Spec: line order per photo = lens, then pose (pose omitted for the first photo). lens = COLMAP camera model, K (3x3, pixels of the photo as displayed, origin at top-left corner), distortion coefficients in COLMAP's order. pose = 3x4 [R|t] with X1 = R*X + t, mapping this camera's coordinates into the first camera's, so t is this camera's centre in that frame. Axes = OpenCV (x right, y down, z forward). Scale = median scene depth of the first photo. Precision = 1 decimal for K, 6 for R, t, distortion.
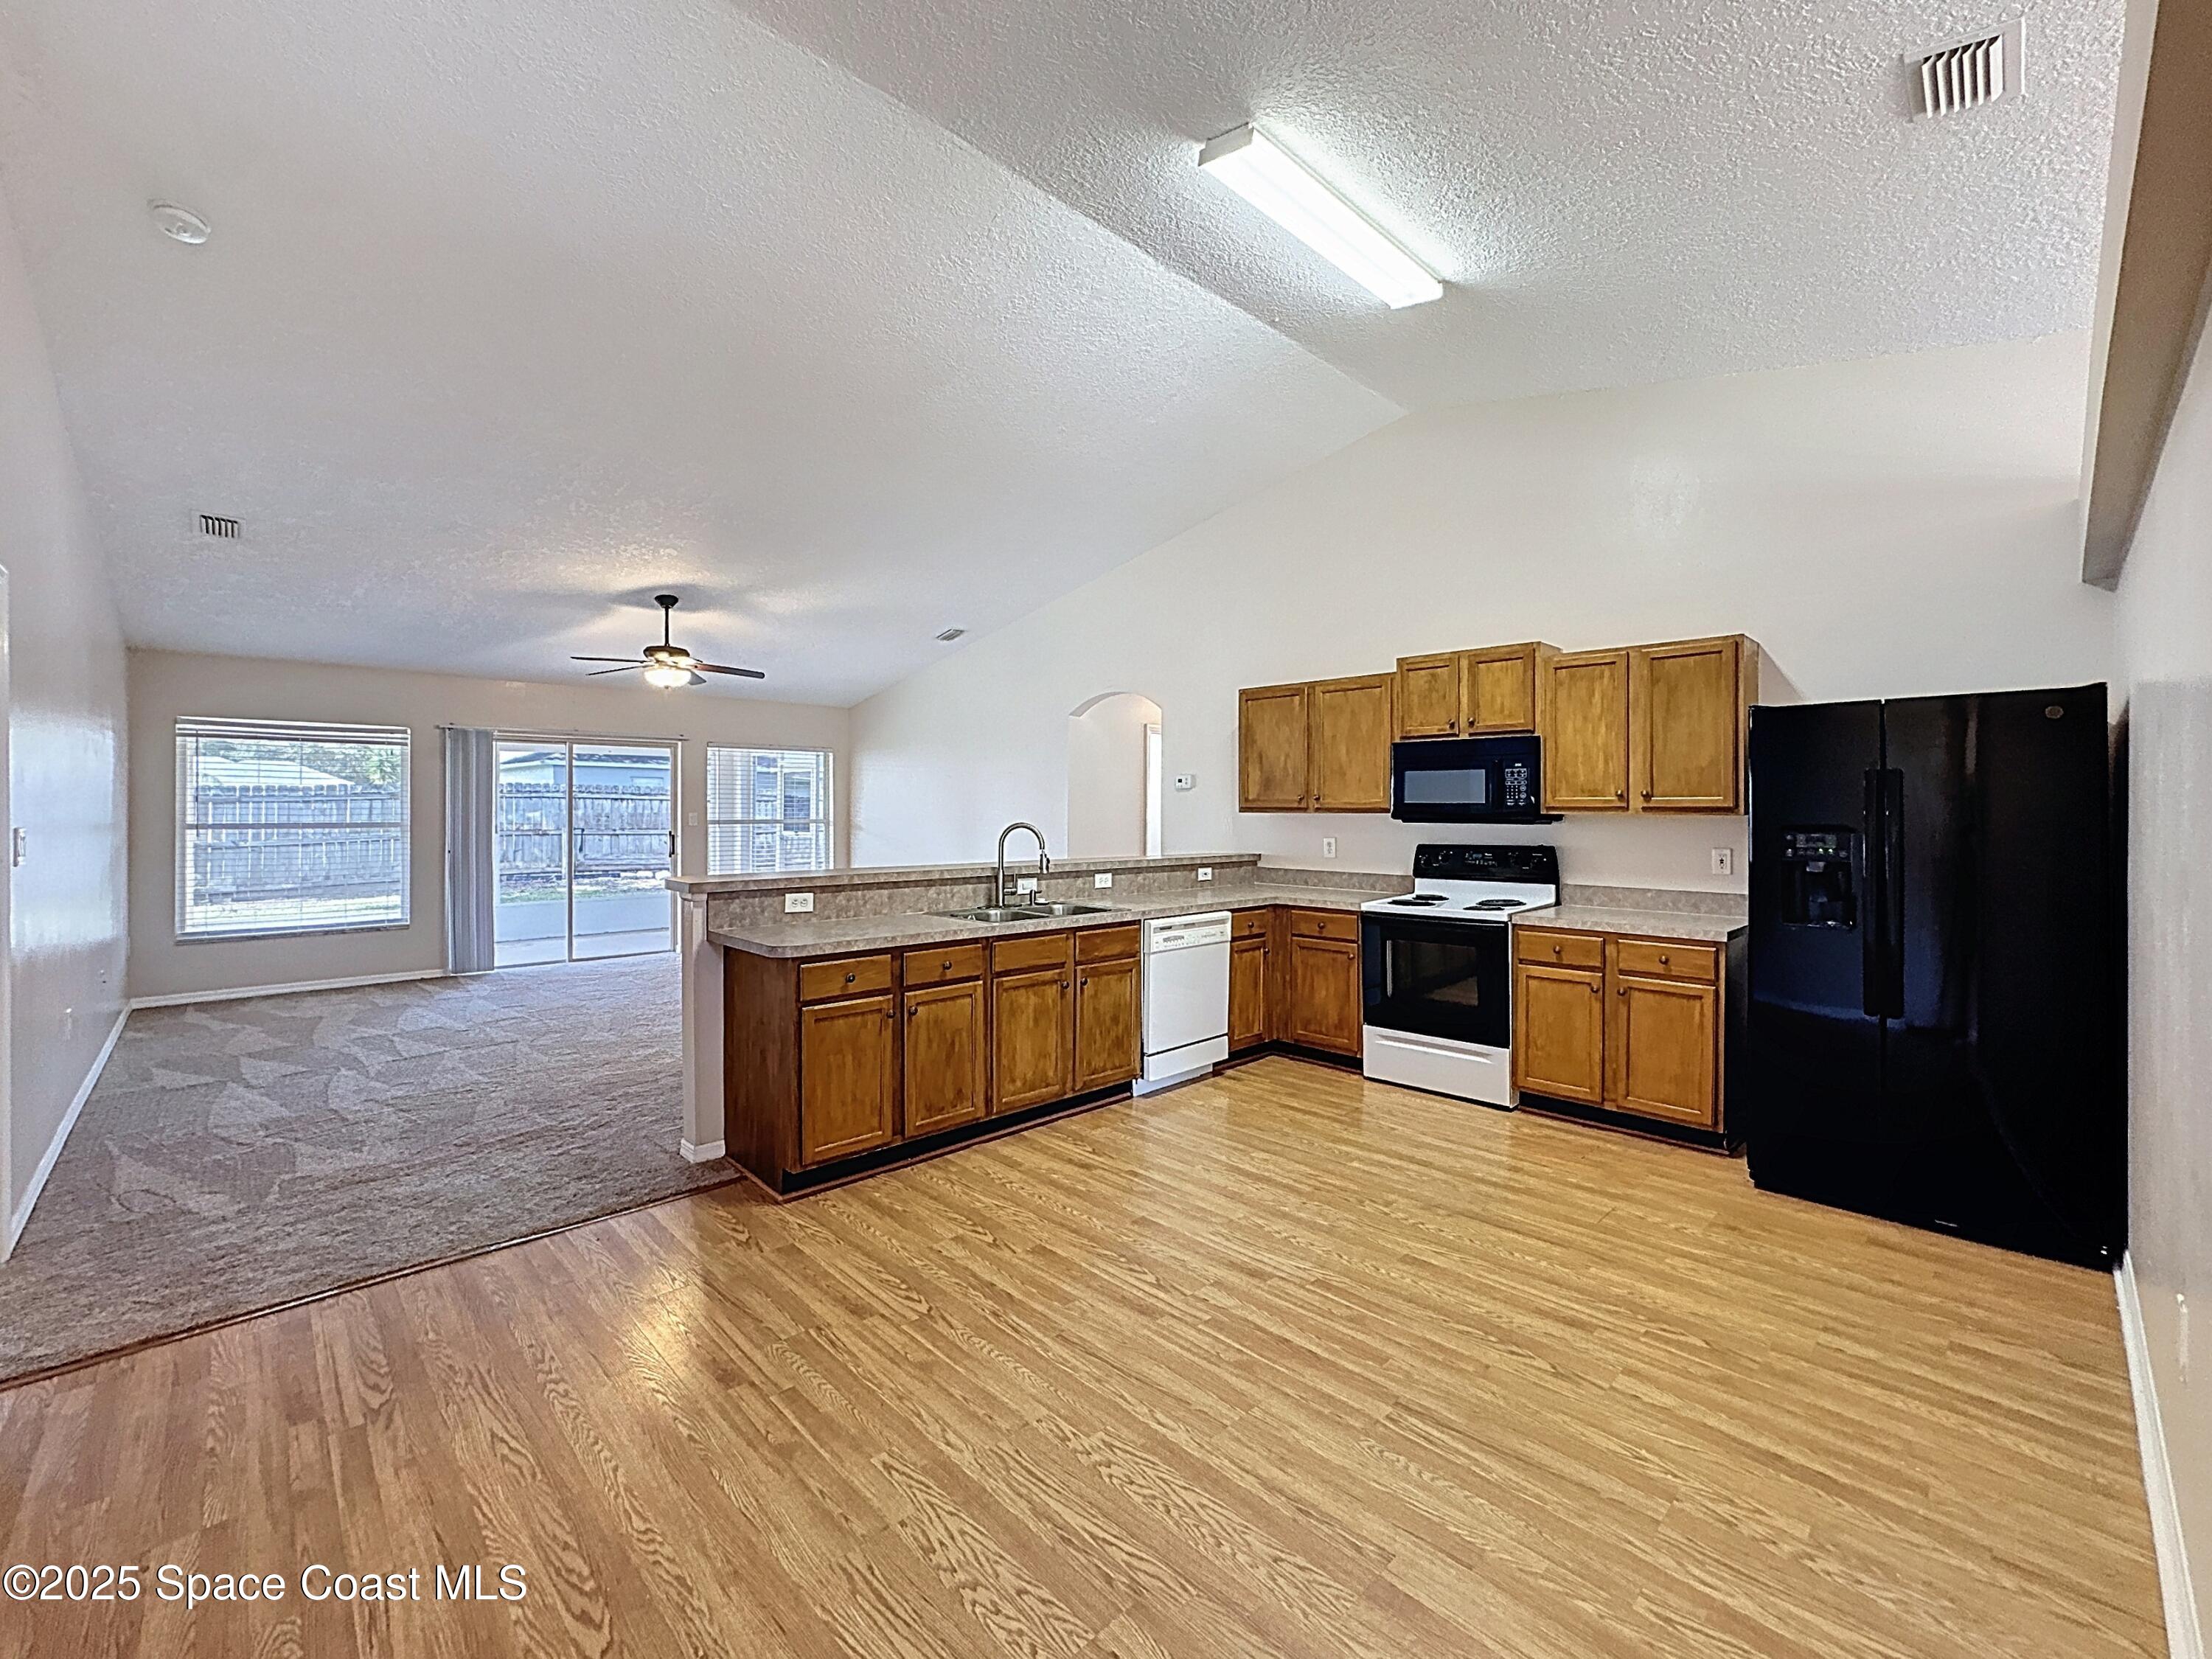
lens RADIAL K [[927.2, 0, 1109.1], [0, 927.2, 806.1], [0, 0, 1]] dist [-0.043103, 0.021909]
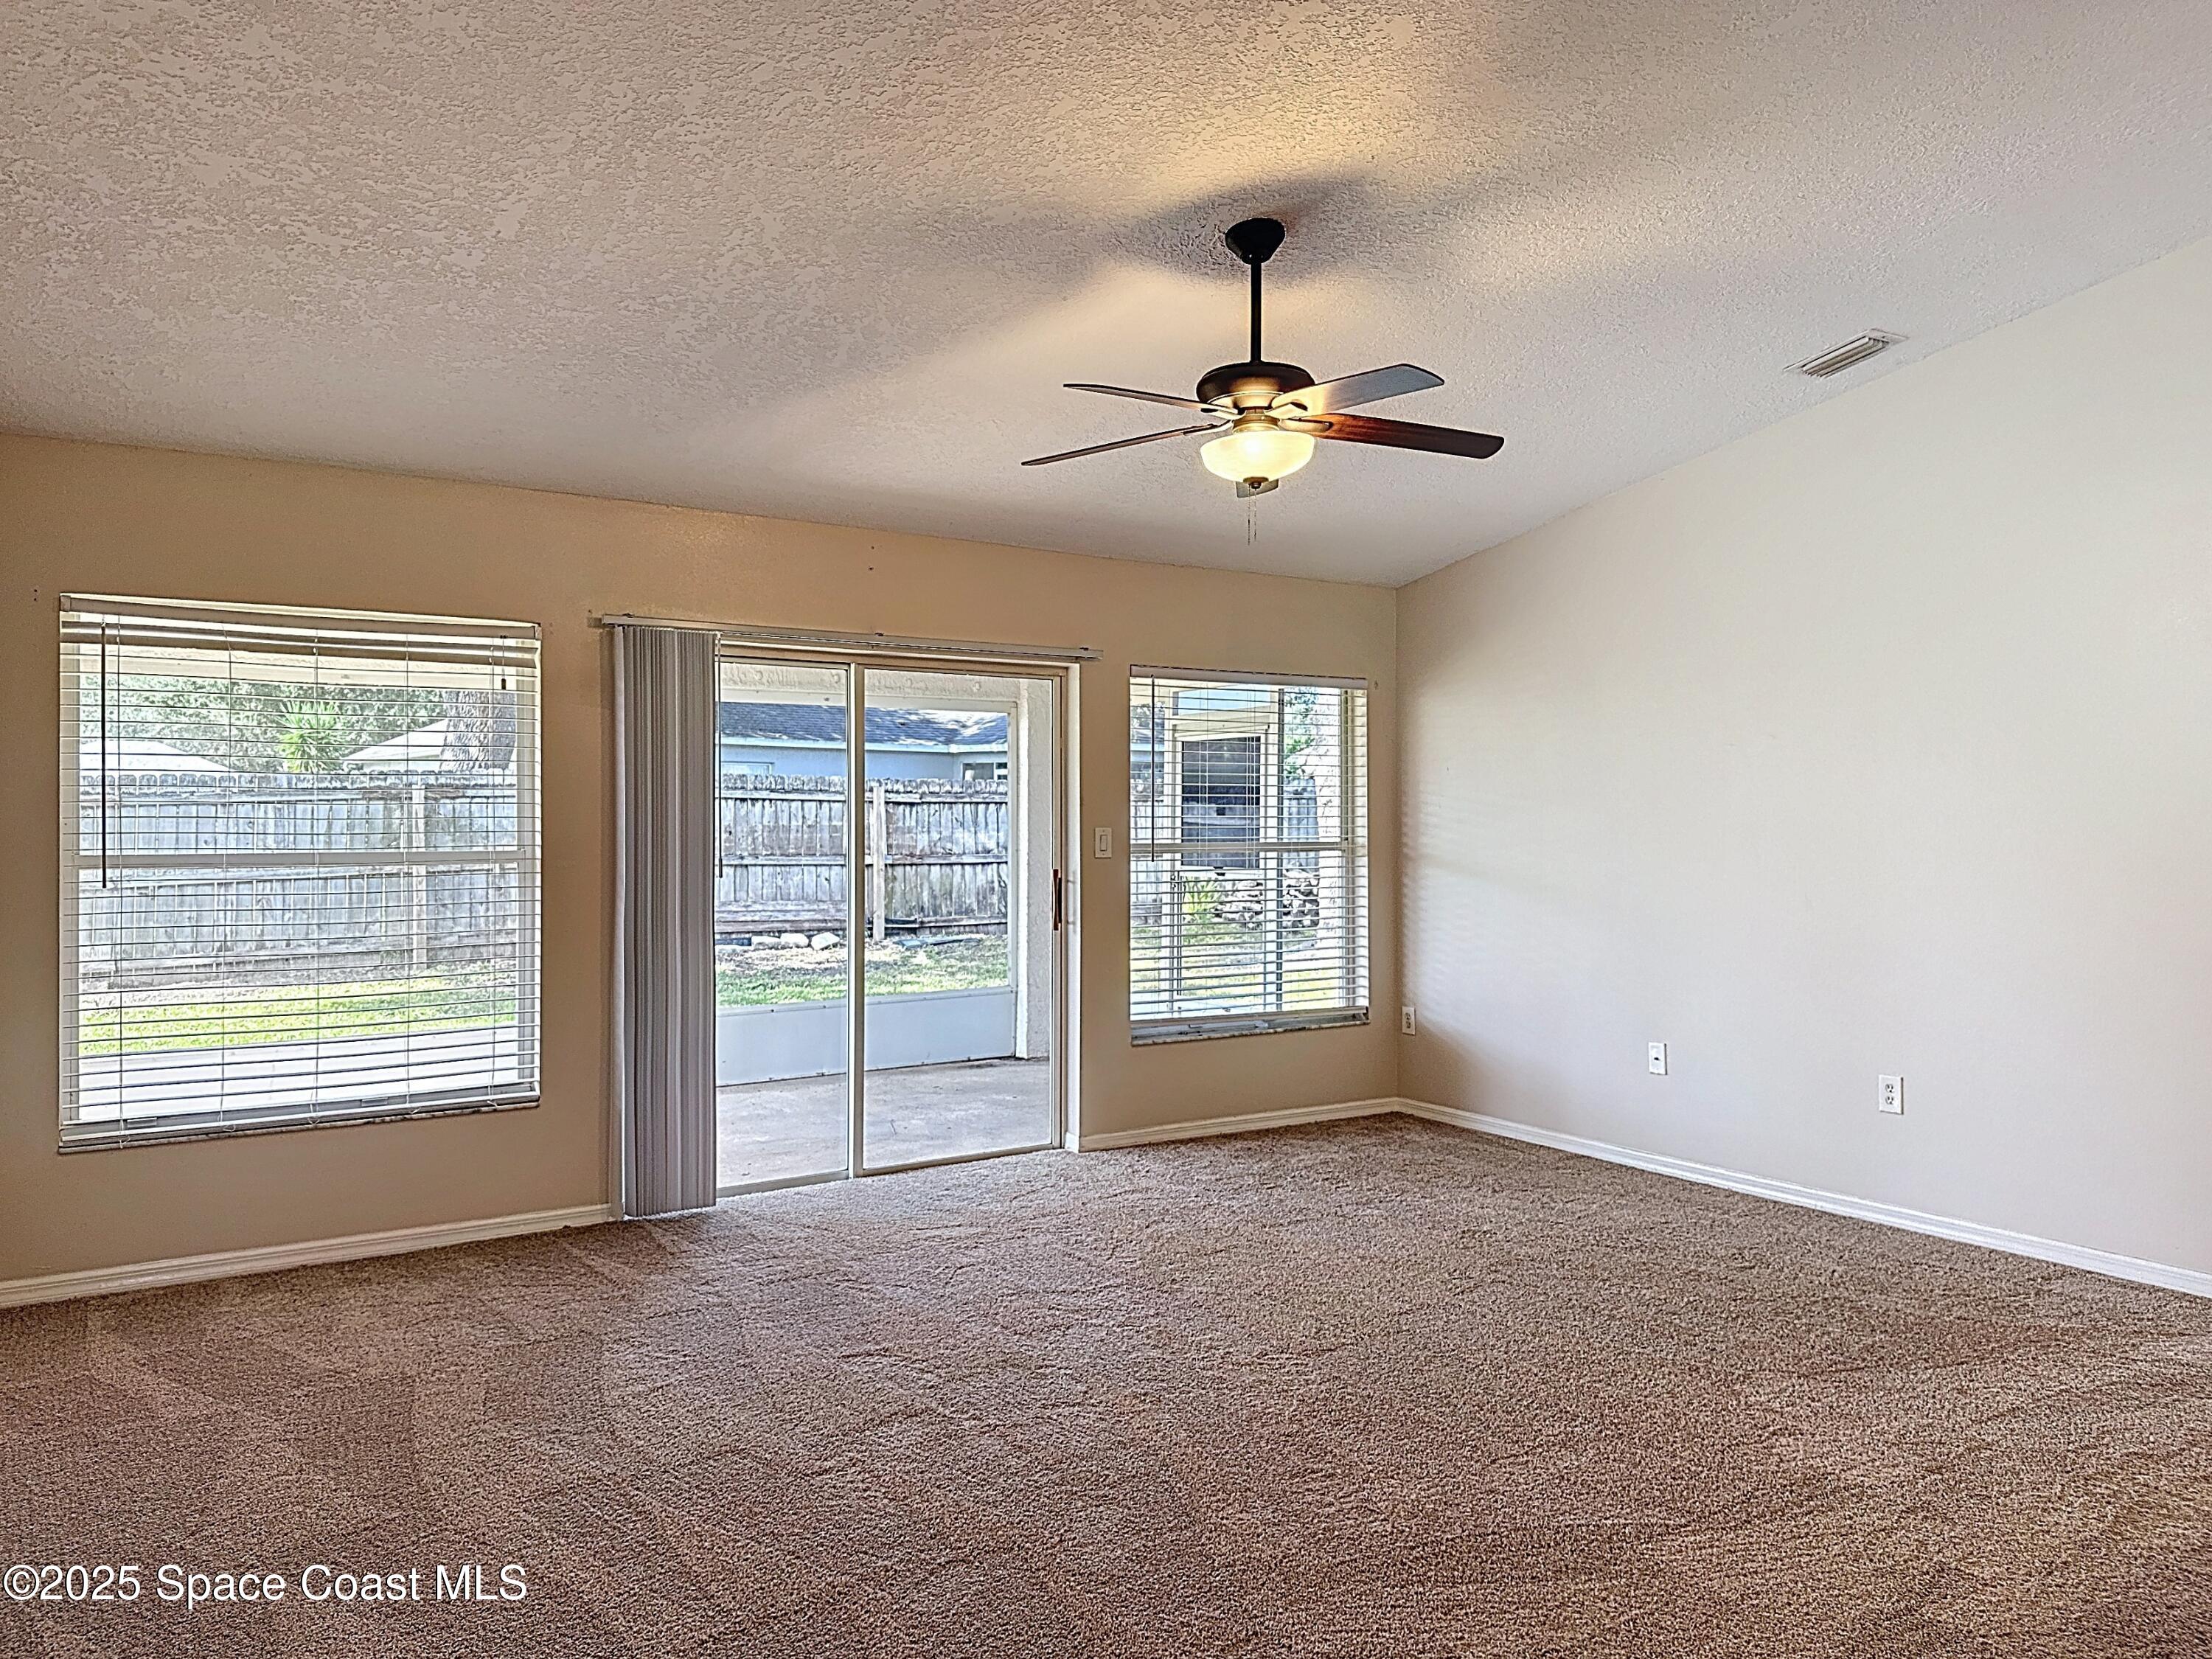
lens RADIAL K [[1561.2, 0, 1106.0], [0, 1561.2, 829.5], [0, 0, 1]] dist [0.076040, -0.104116]
pose [[0.981763, 0.001914, -0.190101, -0.422025], [0.000196, 0.999939, 0.011076, -0.000574], [0.190111, -0.010911, 0.981702, 0.382682]]
